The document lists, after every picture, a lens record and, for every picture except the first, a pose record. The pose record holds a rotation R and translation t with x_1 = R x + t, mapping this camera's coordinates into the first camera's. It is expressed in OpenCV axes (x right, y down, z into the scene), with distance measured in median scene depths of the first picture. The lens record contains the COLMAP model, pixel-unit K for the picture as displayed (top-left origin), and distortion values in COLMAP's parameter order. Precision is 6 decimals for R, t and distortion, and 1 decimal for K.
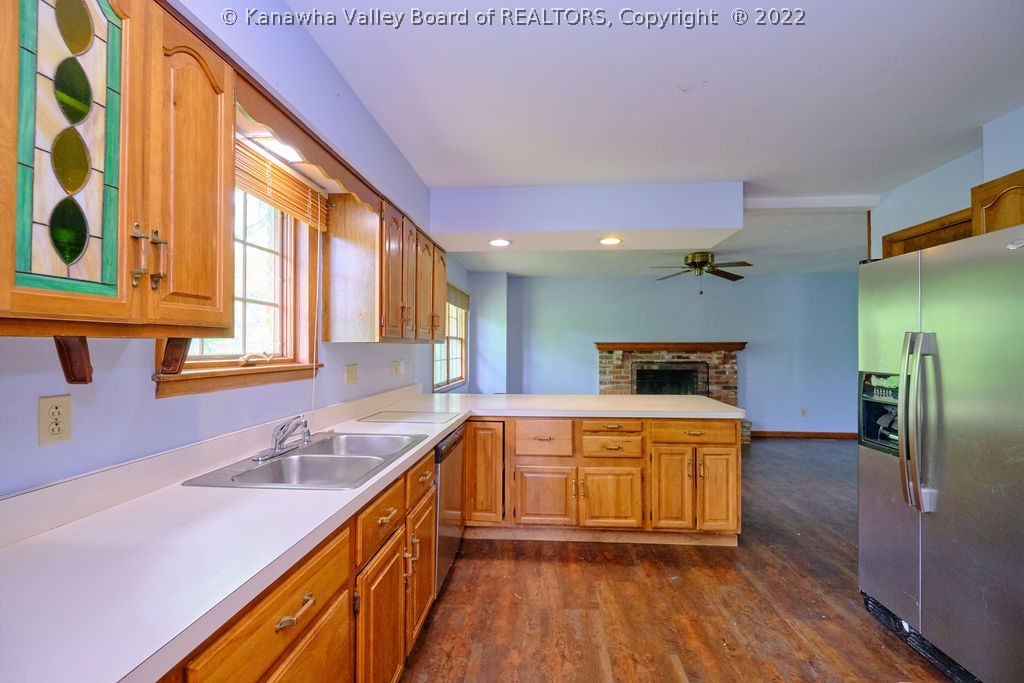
lens RADIAL K [[444.8, 0, 513.4], [0, 444.8, 342.1], [0, 0, 1]] dist [-0.001972, -0.000055]
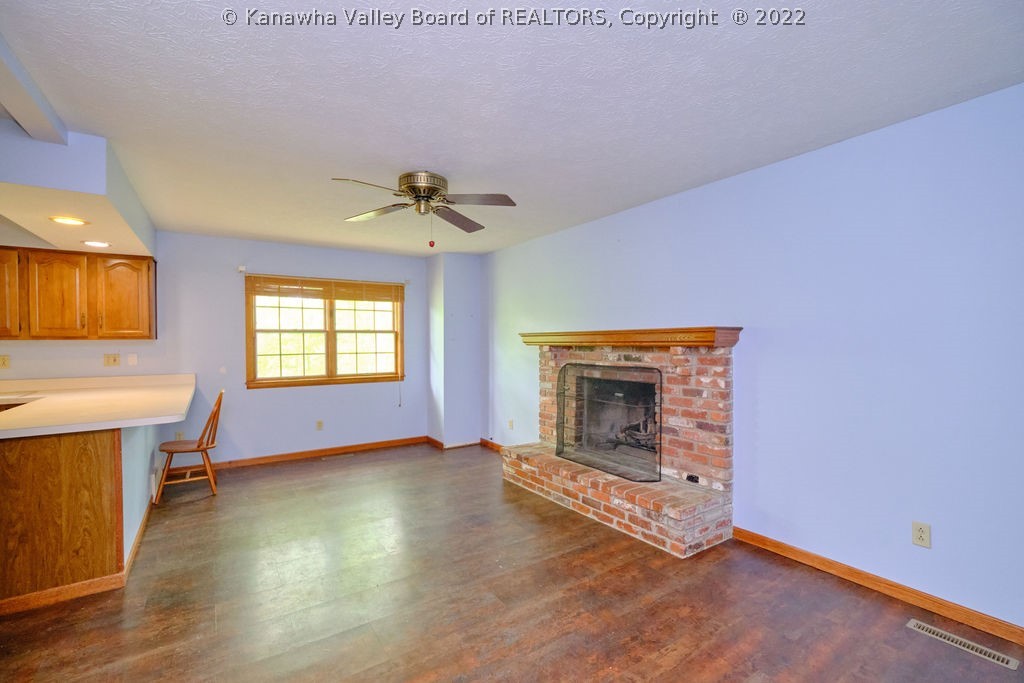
lens RADIAL K [[444.8, 0, 513.4], [0, 444.8, 342.1], [0, 0, 1]] dist [-0.001972, -0.000055]
pose [[0.630811, -0.001578, -0.775935, 0.709148], [0.013042, 0.999878, 0.008570, 0.007762], [0.775827, -0.015526, 0.630755, 0.549891]]
